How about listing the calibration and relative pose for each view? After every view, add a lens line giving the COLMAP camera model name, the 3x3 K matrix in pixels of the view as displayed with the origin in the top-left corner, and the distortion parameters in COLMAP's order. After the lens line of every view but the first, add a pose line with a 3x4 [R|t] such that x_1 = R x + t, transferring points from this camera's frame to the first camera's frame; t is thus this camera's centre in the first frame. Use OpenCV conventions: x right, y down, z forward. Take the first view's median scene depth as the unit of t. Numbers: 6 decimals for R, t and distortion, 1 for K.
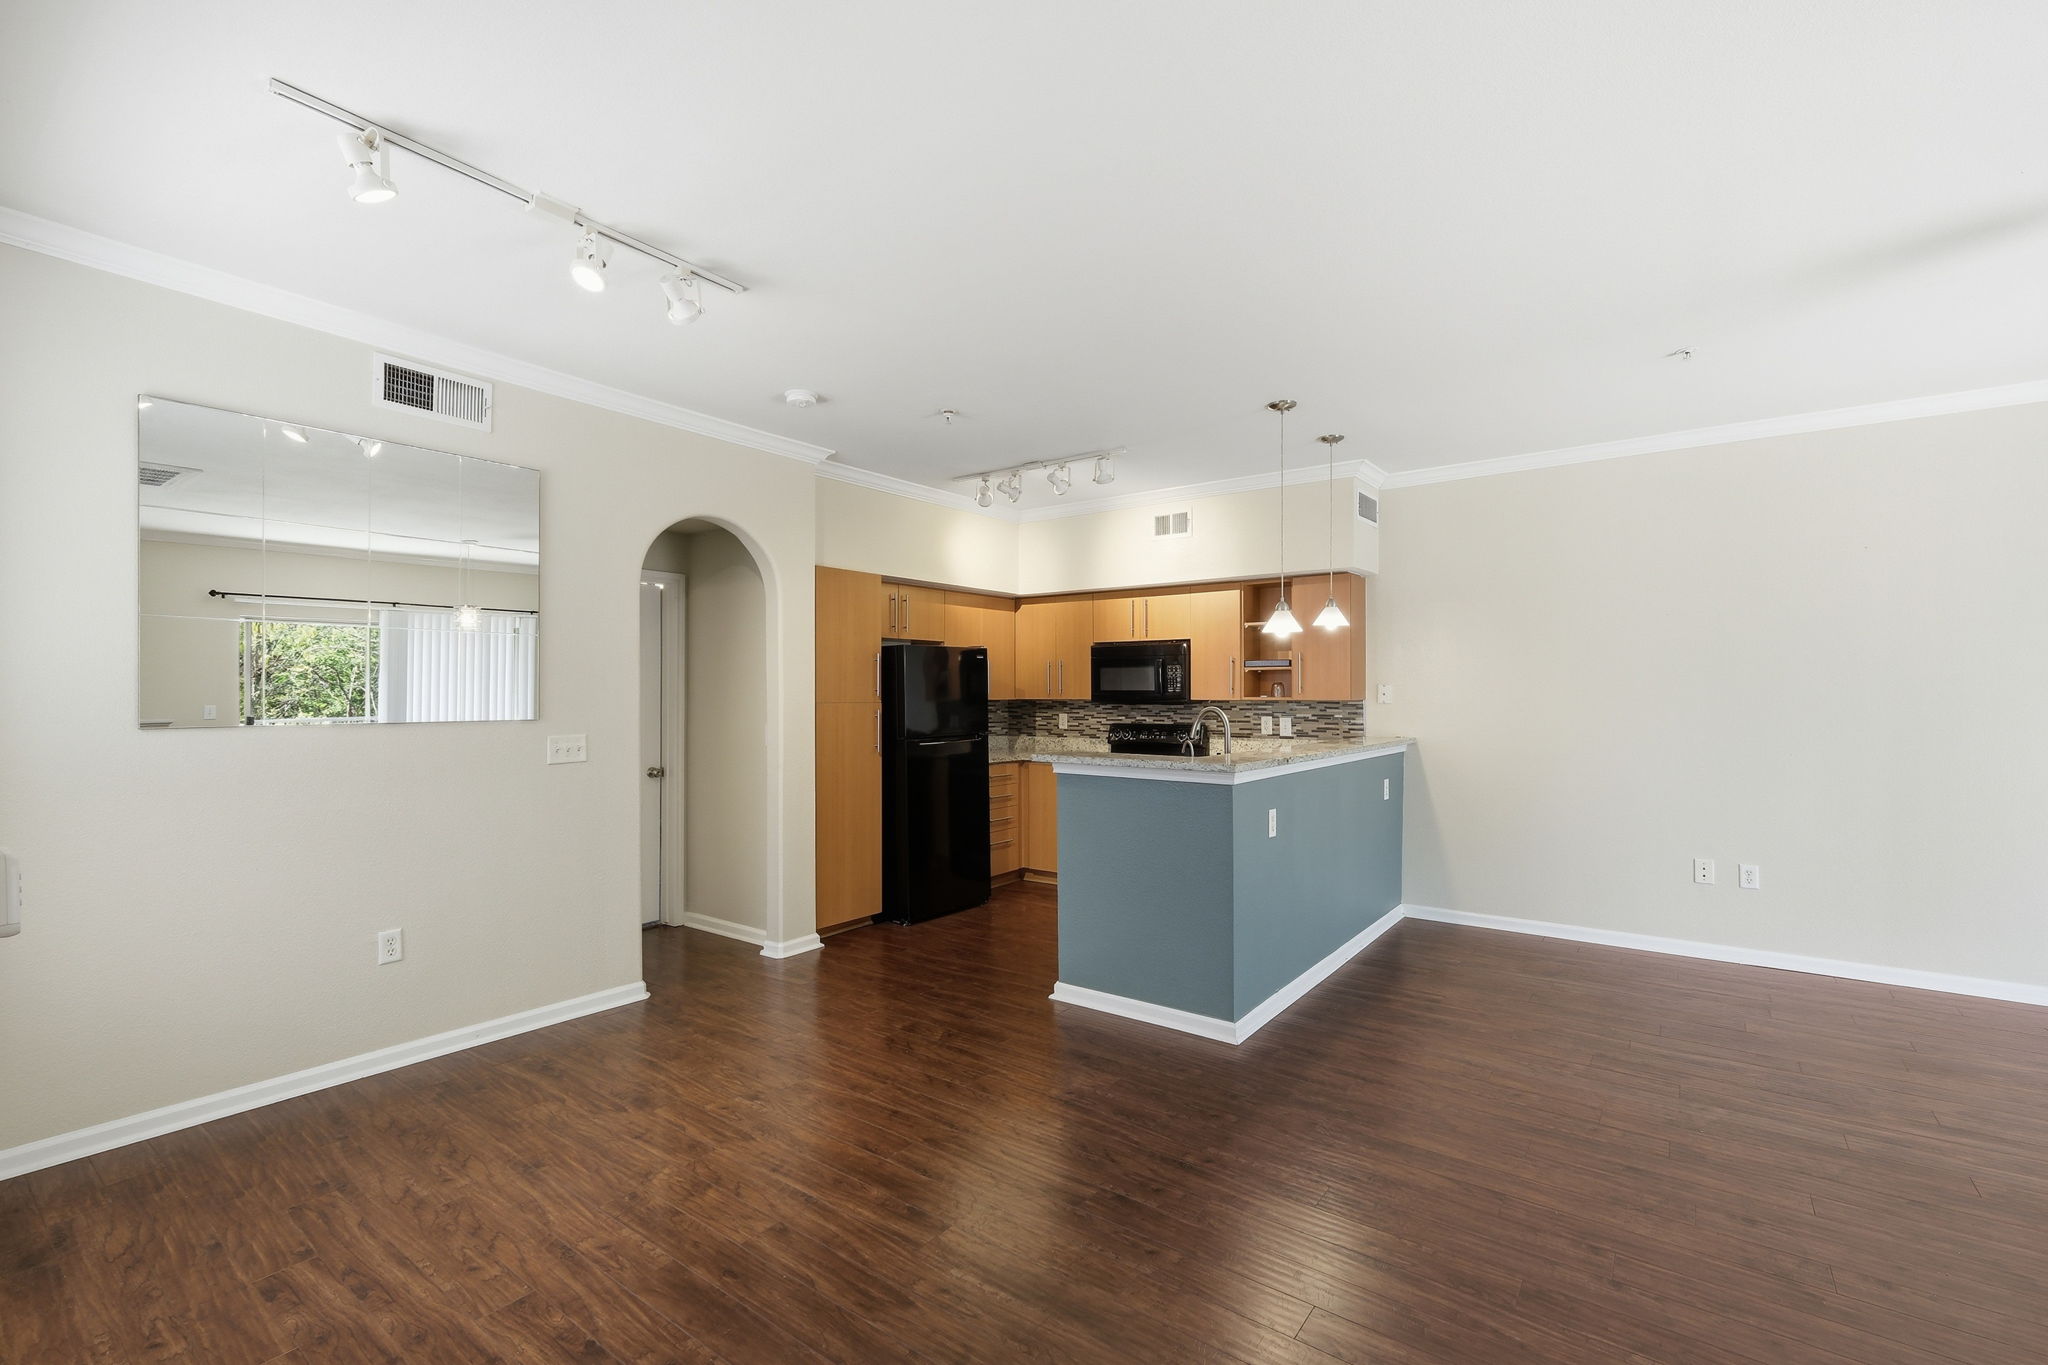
lens RADIAL K [[892.4, 0, 1021.3], [0, 892.4, 682.8], [0, 0, 1]] dist [-0.003747, -0.000255]
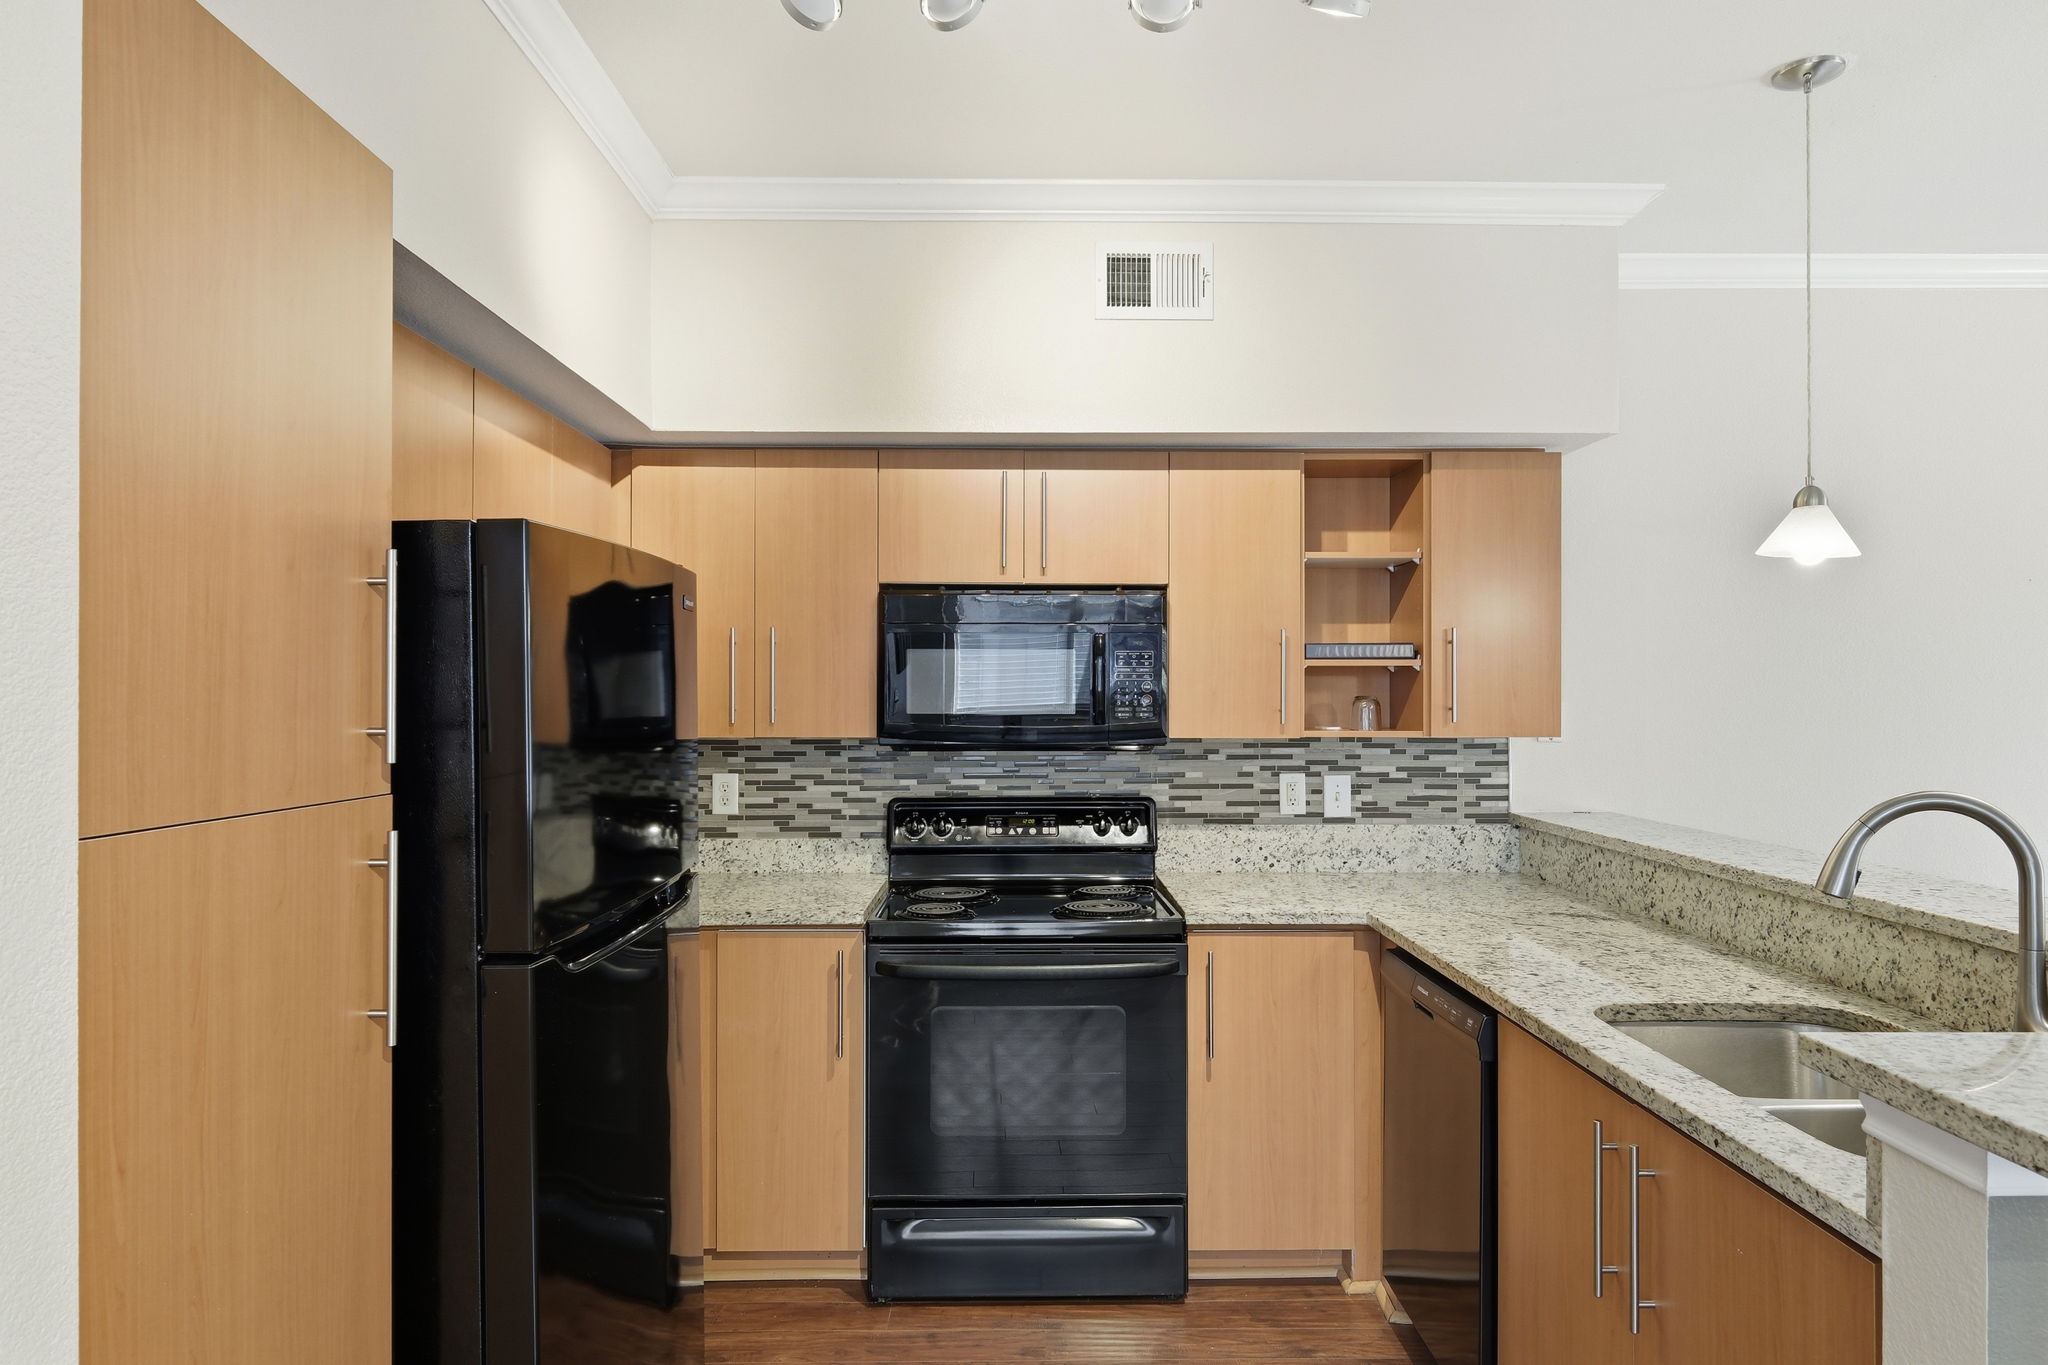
lens RADIAL K [[1231.6, 0, 1023.6], [0, 1231.6, 690.1], [0, 0, 1]] dist [-0.004129, 0.000076]
pose [[0.793267, 0.006728, 0.608837, -0.214027], [-0.008999, 0.999959, 0.000674, -0.002135], [-0.608808, -0.006014, 0.793295, 0.666647]]
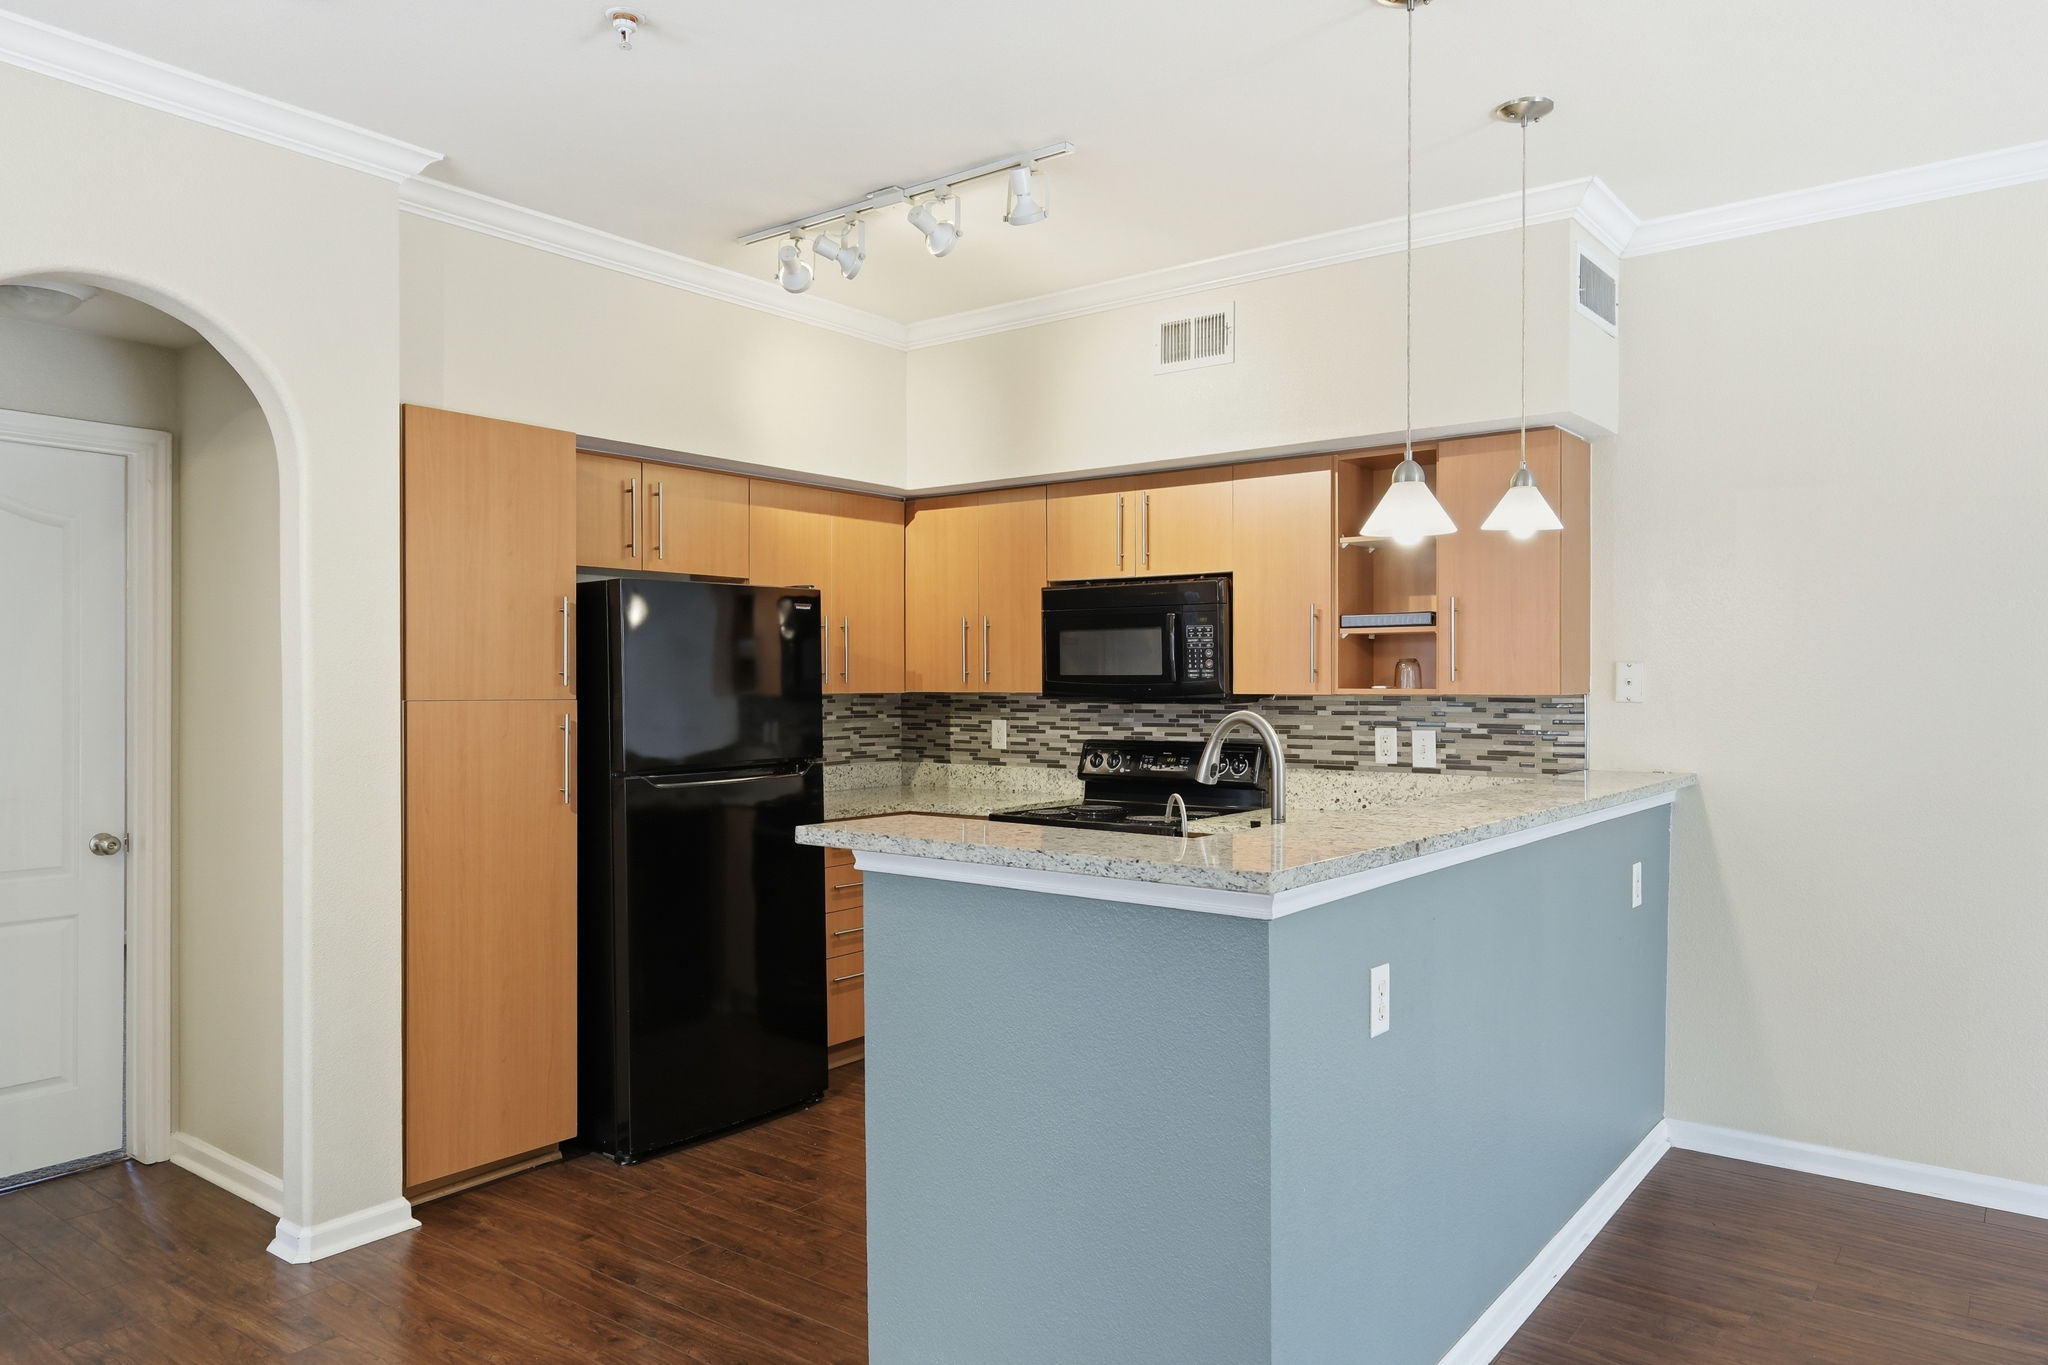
lens RADIAL K [[1338.4, 0, 1019.1], [0, 1338.4, 680.1], [0, 0, 1]] dist [0.000264, 0.000850]
pose [[0.999898, 0.000326, -0.014300, 0.089581], [-0.000174, 0.999943, 0.010658, 0.003639], [0.014302, -0.010655, 0.999841, 0.277569]]
